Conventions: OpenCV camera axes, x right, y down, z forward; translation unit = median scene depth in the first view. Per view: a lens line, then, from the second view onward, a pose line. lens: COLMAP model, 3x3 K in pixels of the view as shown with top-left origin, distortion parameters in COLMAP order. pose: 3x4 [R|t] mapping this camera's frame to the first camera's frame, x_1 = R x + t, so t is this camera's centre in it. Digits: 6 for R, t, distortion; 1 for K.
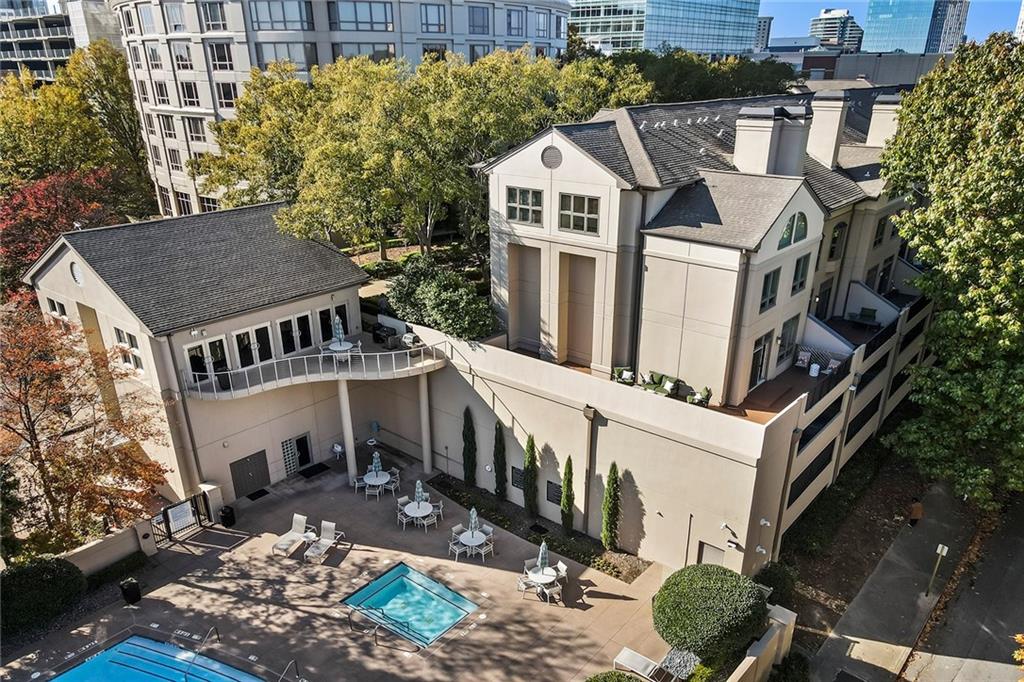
lens RADIAL K [[579.6, 0, 544.4], [0, 579.6, 378.9], [0, 0, 1]] dist [0.014758, -0.003694]
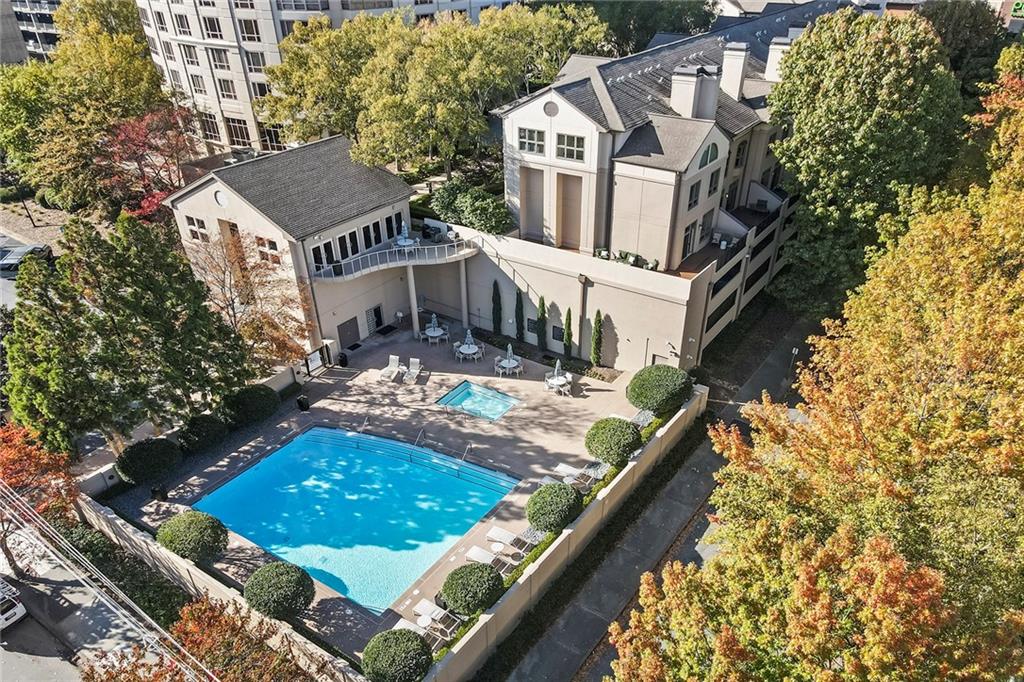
lens RADIAL K [[579.6, 0, 524.2], [0, 579.6, 336.9], [0, 0, 1]] dist [0.014758, -0.003694]
pose [[0.996669, -0.052524, 0.062382, -0.173260], [0.044215, 0.990812, 0.127815, 0.006087], [-0.068523, -0.124631, 0.989834, -0.527556]]
